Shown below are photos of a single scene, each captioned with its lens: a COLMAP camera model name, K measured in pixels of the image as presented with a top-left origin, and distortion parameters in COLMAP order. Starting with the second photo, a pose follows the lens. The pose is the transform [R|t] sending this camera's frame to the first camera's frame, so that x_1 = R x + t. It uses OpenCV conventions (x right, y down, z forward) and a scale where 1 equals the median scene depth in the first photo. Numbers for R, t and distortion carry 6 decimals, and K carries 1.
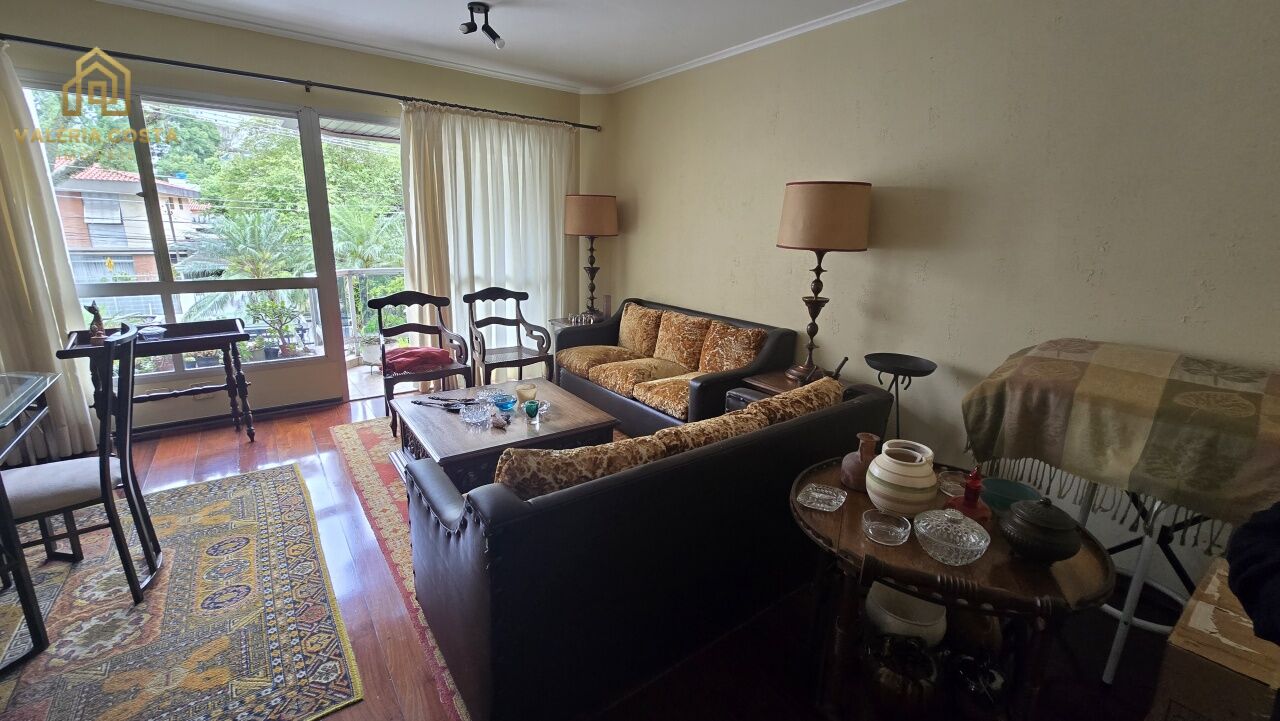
lens RADIAL K [[531.7, 0, 644.2], [0, 531.7, 355.0], [0, 0, 1]] dist [-0.009625, 0.000508]
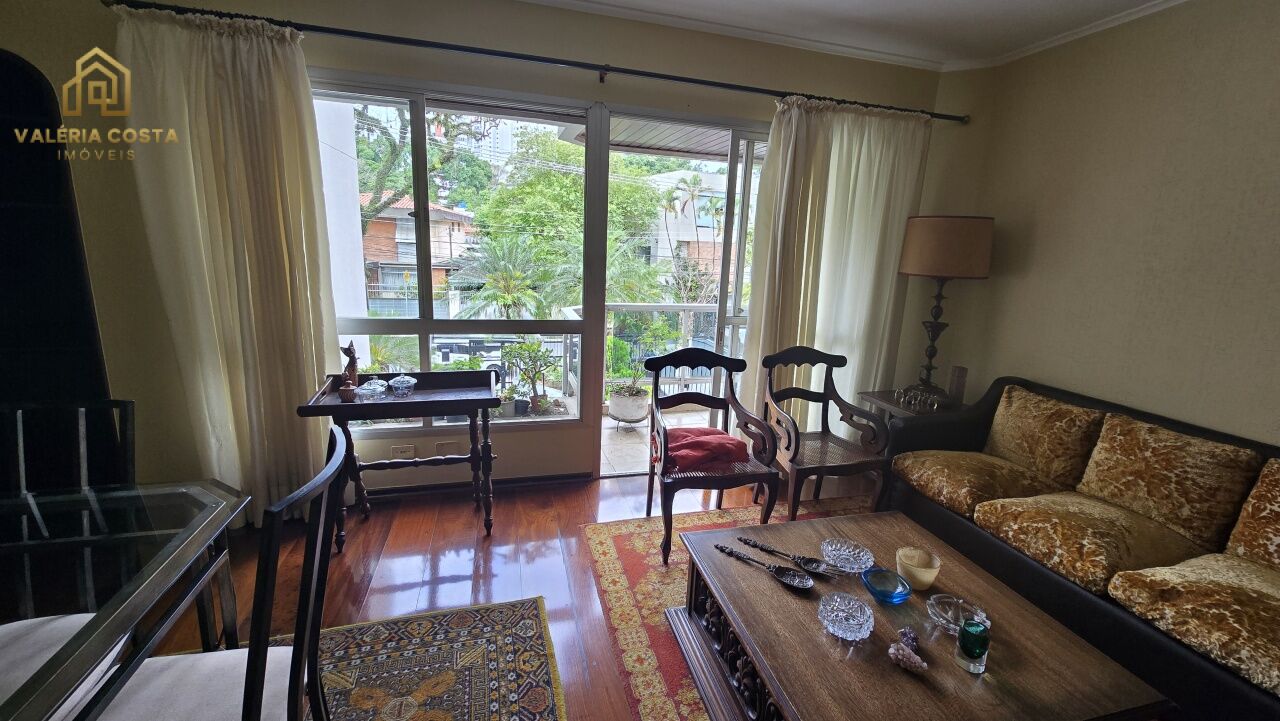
lens RADIAL K [[531.7, 0, 644.2], [0, 531.7, 355.0], [0, 0, 1]] dist [-0.009625, 0.000508]
pose [[0.930295, 0.087575, -0.356203, -0.248046], [-0.103505, 0.994293, -0.025868, -0.084898], [0.351905, 0.060934, 0.934050, 0.301145]]
